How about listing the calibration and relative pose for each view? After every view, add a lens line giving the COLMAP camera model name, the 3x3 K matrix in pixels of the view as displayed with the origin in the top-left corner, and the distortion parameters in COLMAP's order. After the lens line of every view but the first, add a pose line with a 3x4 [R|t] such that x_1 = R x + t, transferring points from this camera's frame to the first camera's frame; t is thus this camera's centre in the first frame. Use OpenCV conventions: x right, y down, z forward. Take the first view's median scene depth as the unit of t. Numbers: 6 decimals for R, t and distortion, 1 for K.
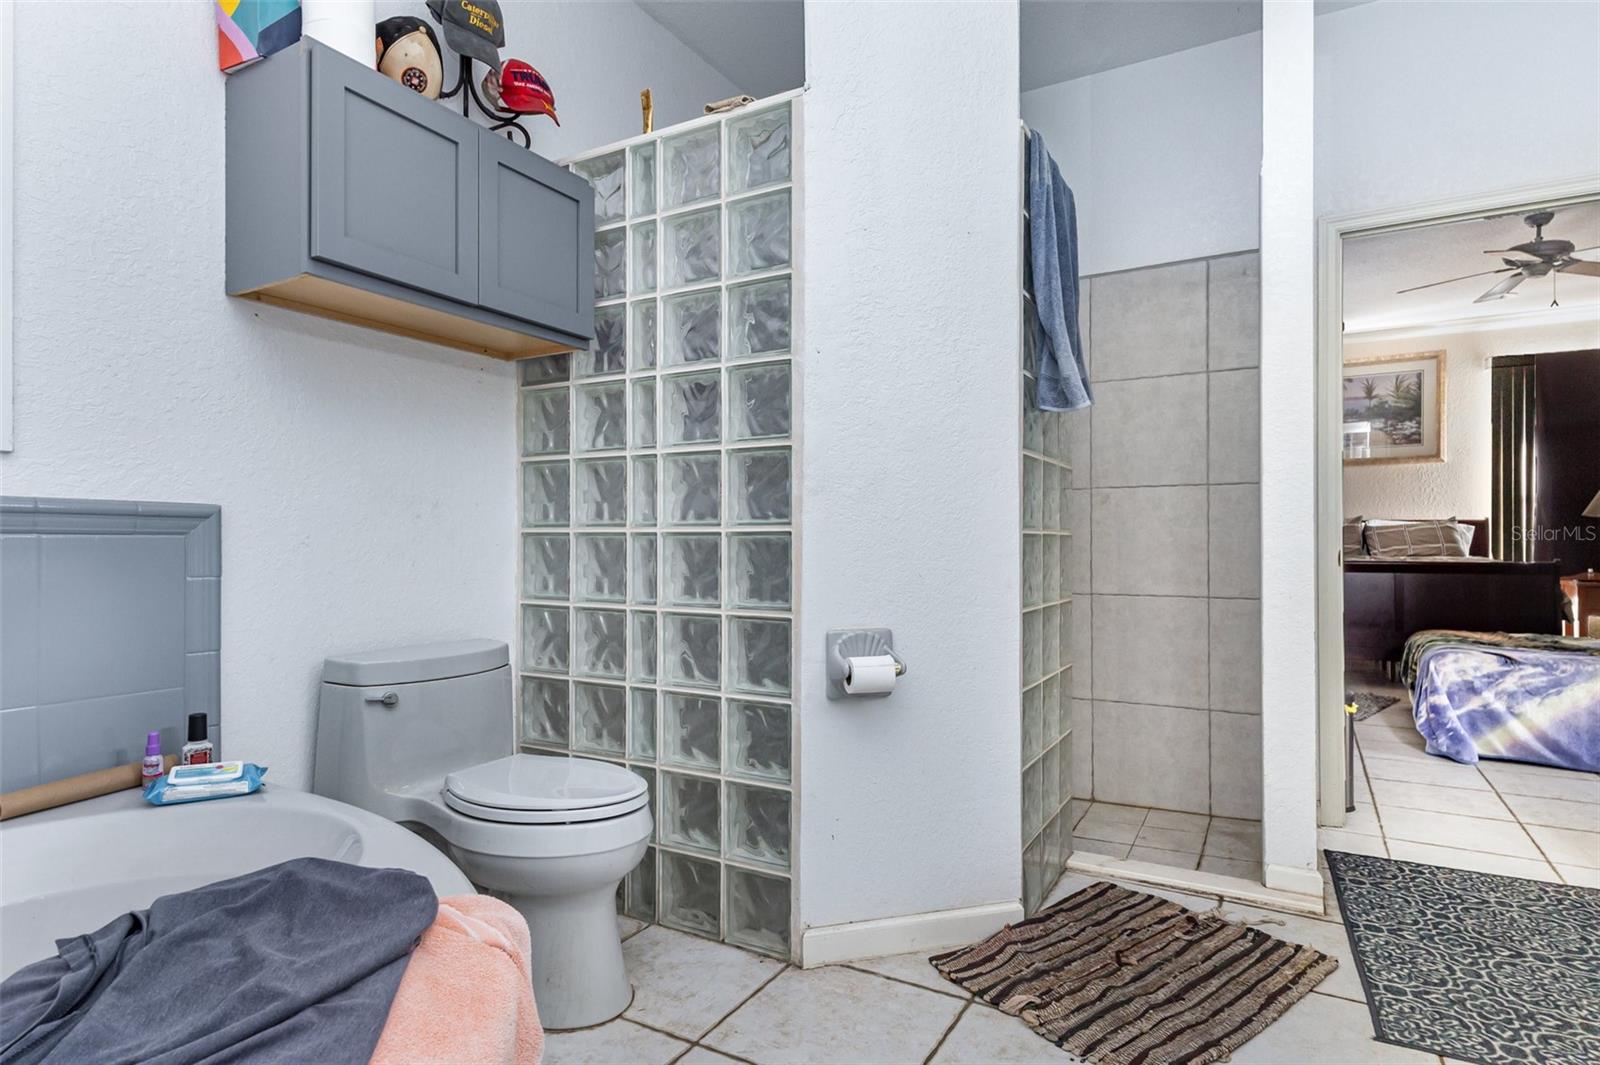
lens RADIAL K [[858.4, 0, 800.1], [0, 858.4, 543.8], [0, 0, 1]] dist [0.020570, -0.008257]
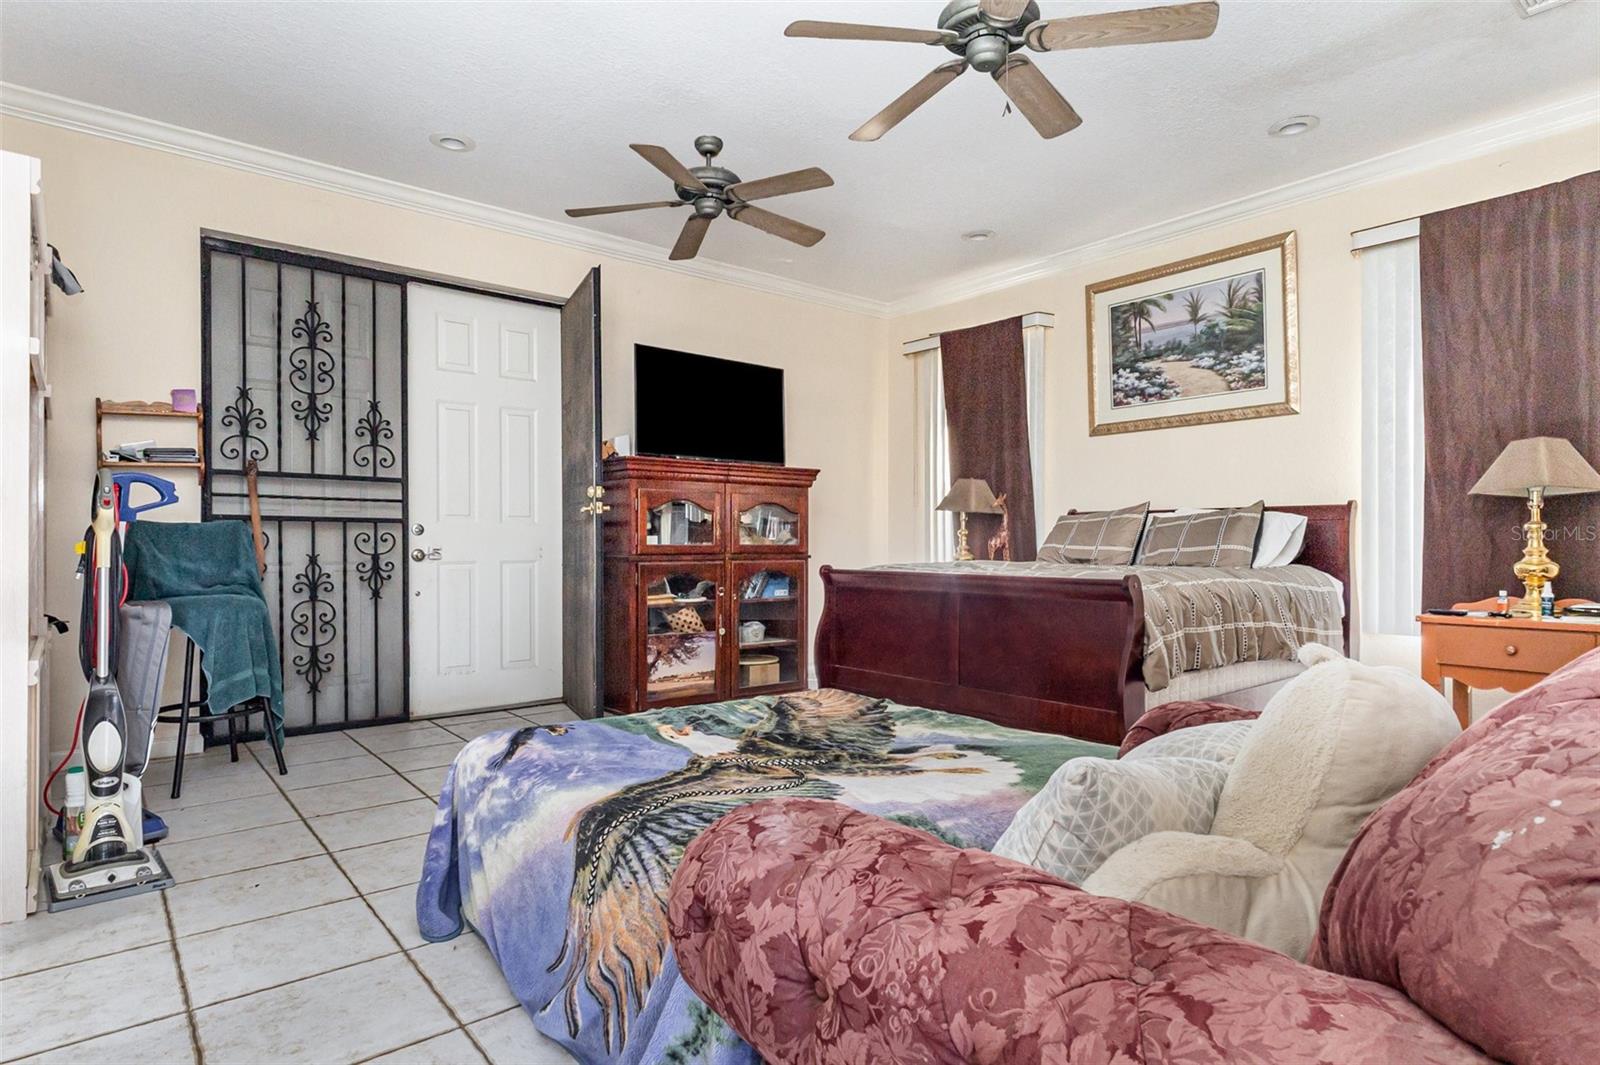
lens RADIAL K [[858.4, 0, 798.2], [0, 858.4, 548.5], [0, 0, 1]] dist [0.020570, -0.008257]
pose [[0.935027, 0.003013, -0.354563, 0.666740], [-0.000971, 0.999982, 0.005936, -0.000725], [0.354574, -0.005206, 0.935013, 0.311642]]
